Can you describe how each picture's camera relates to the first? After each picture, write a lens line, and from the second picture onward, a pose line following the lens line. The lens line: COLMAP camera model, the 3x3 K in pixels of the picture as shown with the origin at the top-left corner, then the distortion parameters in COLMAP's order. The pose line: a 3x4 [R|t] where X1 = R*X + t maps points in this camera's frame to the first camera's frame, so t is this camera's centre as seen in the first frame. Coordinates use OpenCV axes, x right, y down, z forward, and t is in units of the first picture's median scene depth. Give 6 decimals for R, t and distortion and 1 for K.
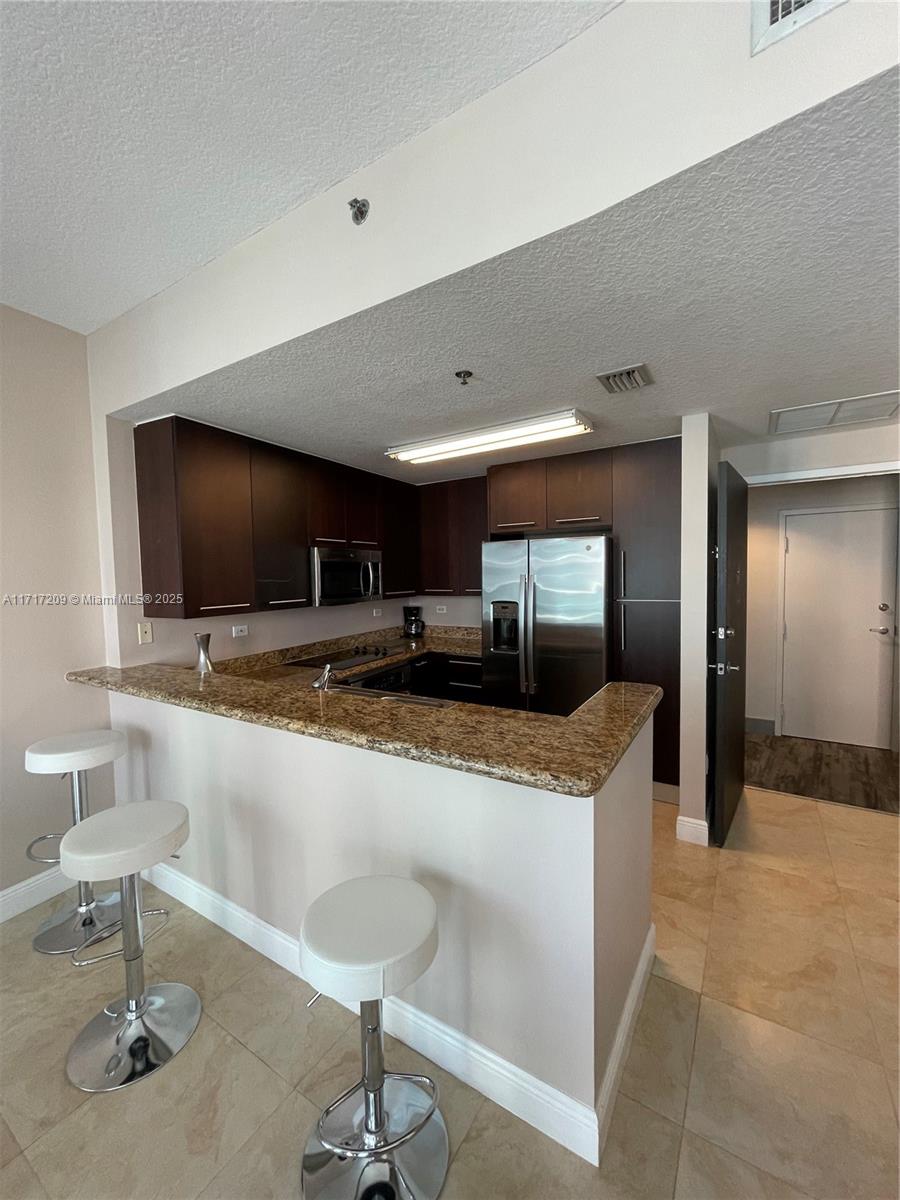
lens RADIAL K [[482.0, 0, 449.3], [0, 482.0, 600.2], [0, 0, 1]] dist [-0.003250, -0.000449]
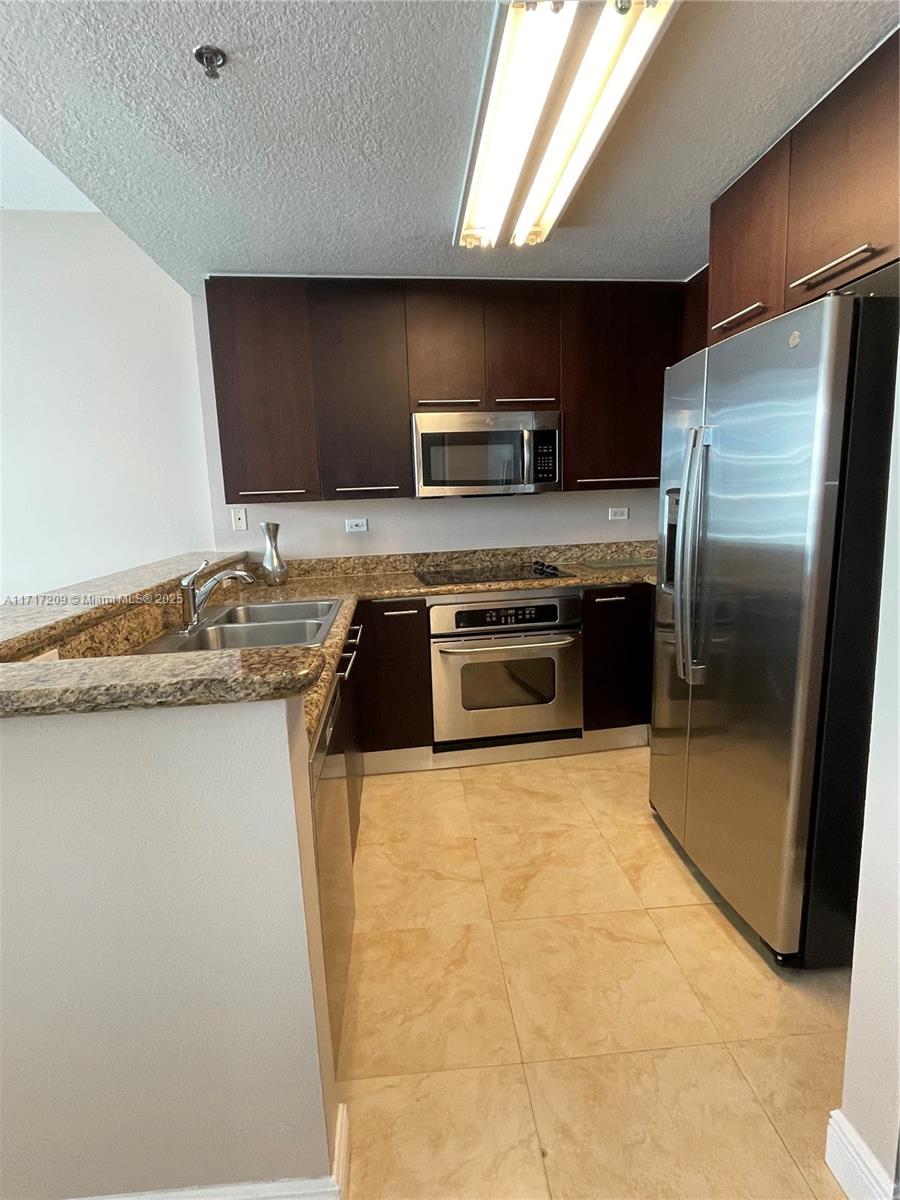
lens RADIAL K [[621.9, 0, 447.3], [0, 621.9, 598.9], [0, 0, 1]] dist [-0.002566, -0.000898]
pose [[0.595202, 0.134229, -0.792286, 0.702693], [-0.020079, 0.988127, 0.152323, 0.028682], [0.803325, -0.074754, 0.590830, 0.622867]]
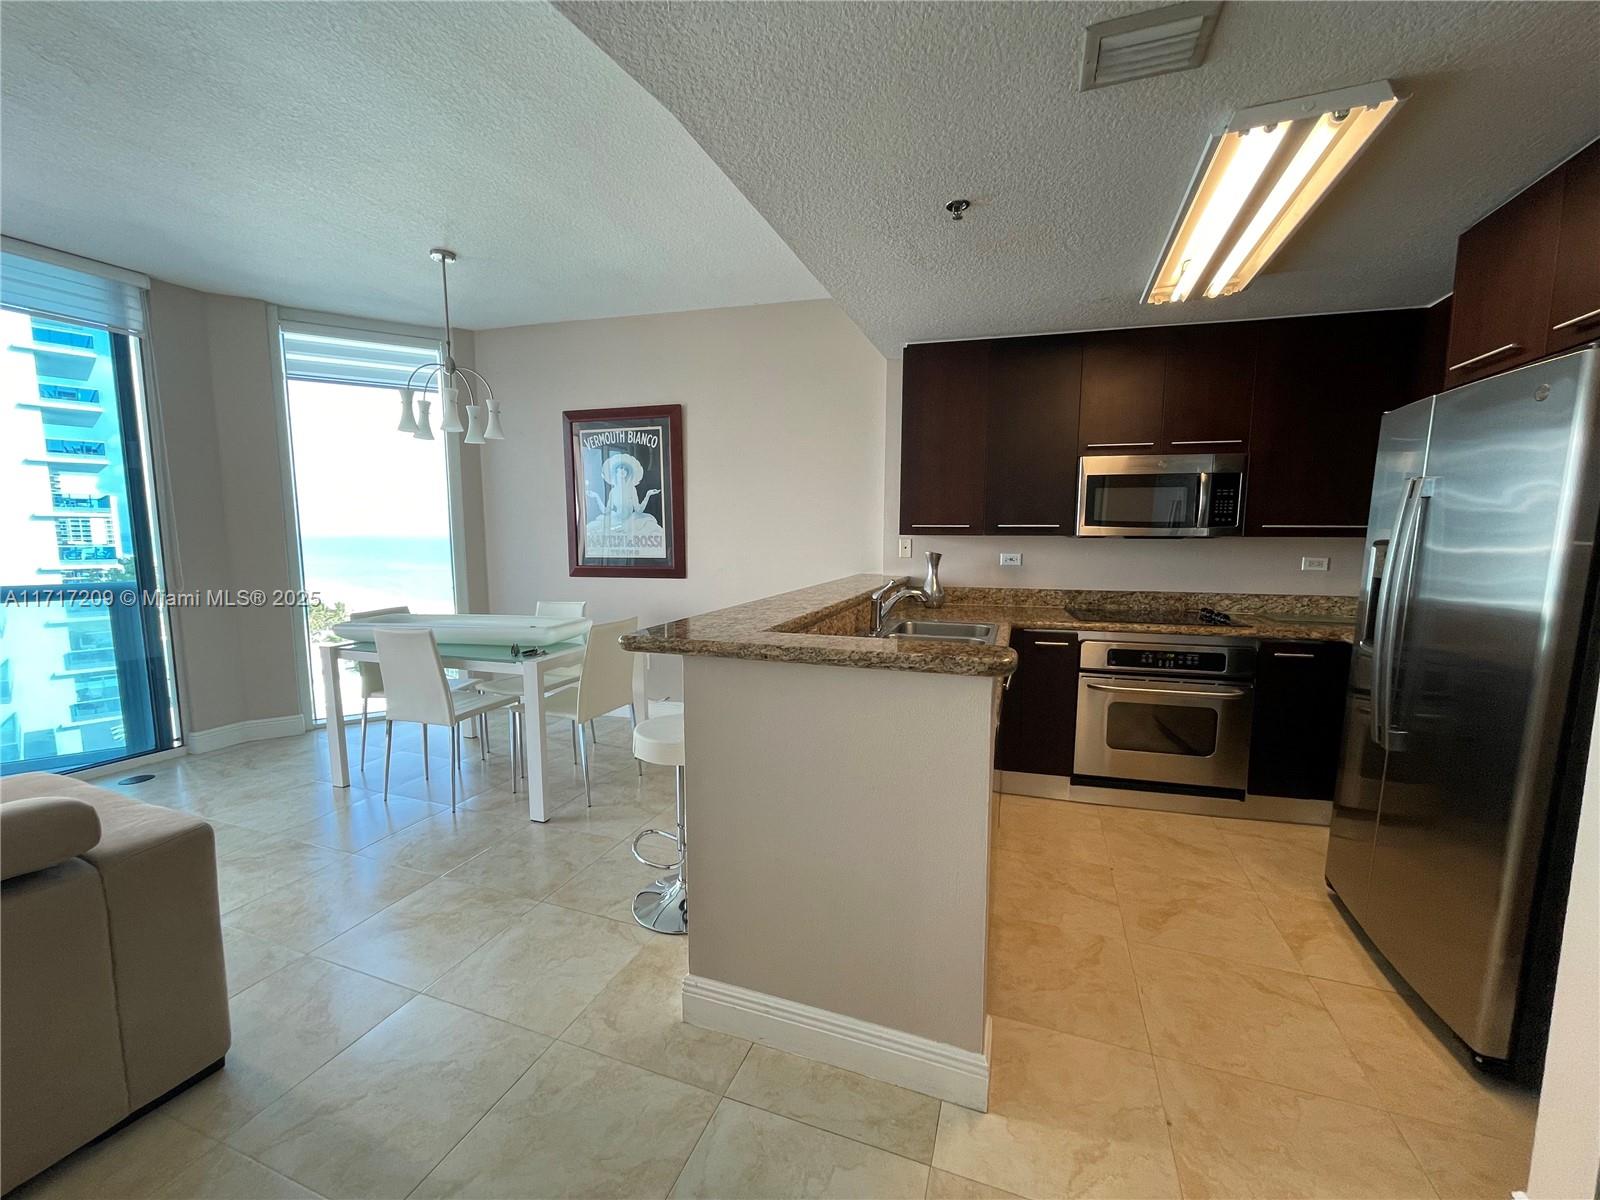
lens RADIAL K [[642.8, 0, 800.9], [0, 642.8, 601.5], [0, 0, 1]] dist [-0.003087, -0.000434]
pose [[0.213176, 0.131776, -0.968086, 0.850167], [-0.062062, 0.990688, 0.121186, 0.027520], [0.975041, 0.034248, 0.219370, 0.469808]]
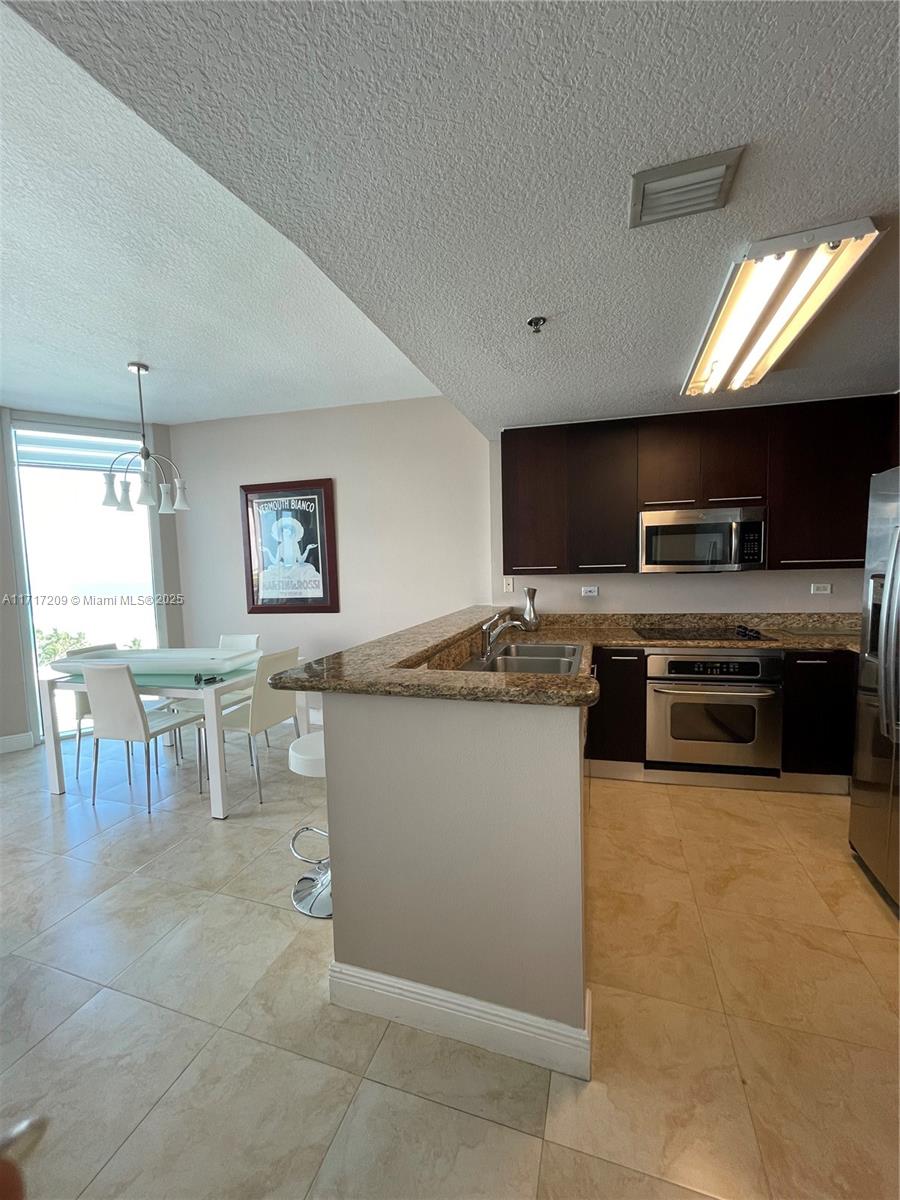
lens RADIAL K [[482.1, 0, 449.3], [0, 482.1, 601.0], [0, 0, 1]] dist [-0.003087, -0.000434]
pose [[0.245452, 0.087889, -0.965416, 0.788490], [-0.033668, 0.996054, 0.082118, 0.003761], [0.968824, 0.012347, 0.247443, 0.504366]]
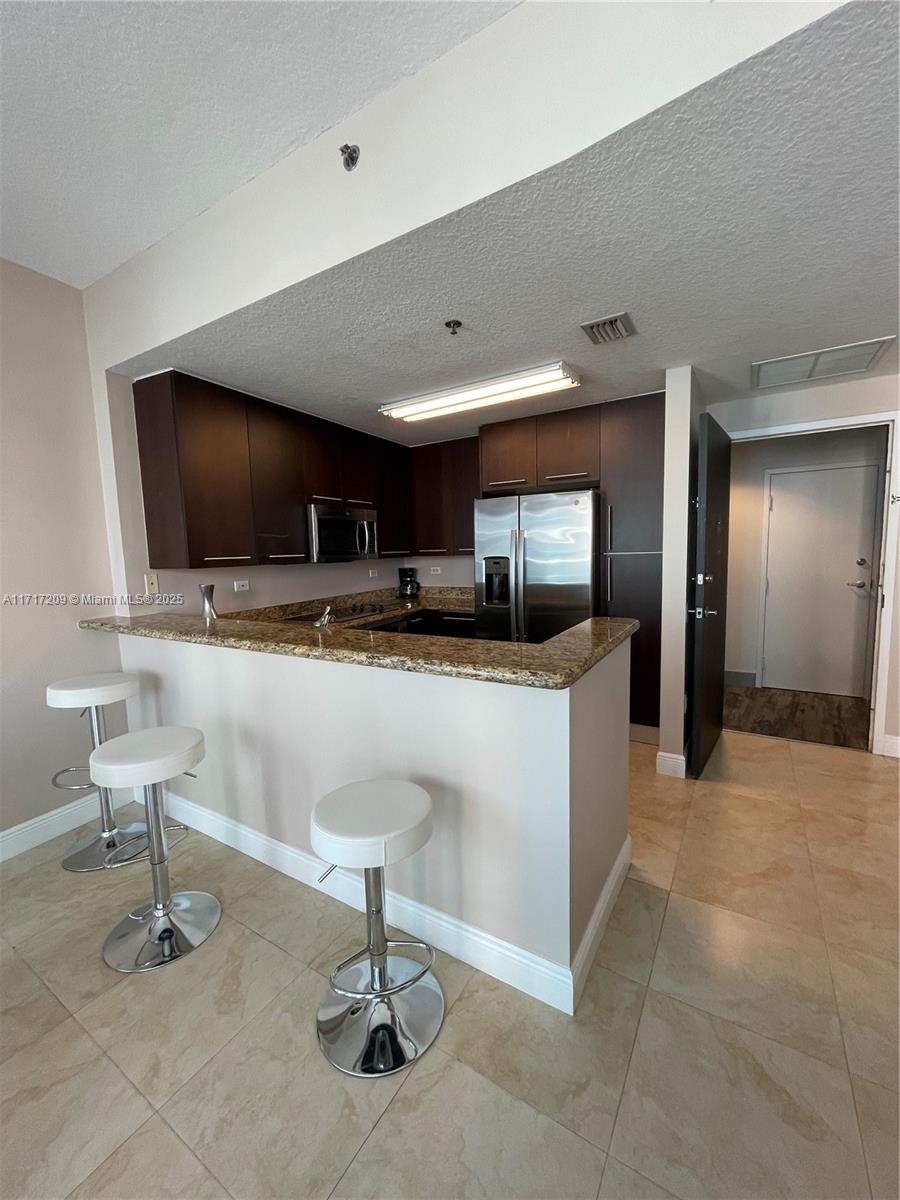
lens RADIAL K [[482.1, 0, 449.3], [0, 482.1, 601.0], [0, 0, 1]] dist [-0.003087, -0.000434]
pose [[0.999919, -0.009491, 0.008443, 0.005869], [0.009044, 0.998631, 0.051528, 0.061233], [-0.008921, -0.051448, 0.998636, -0.056440]]
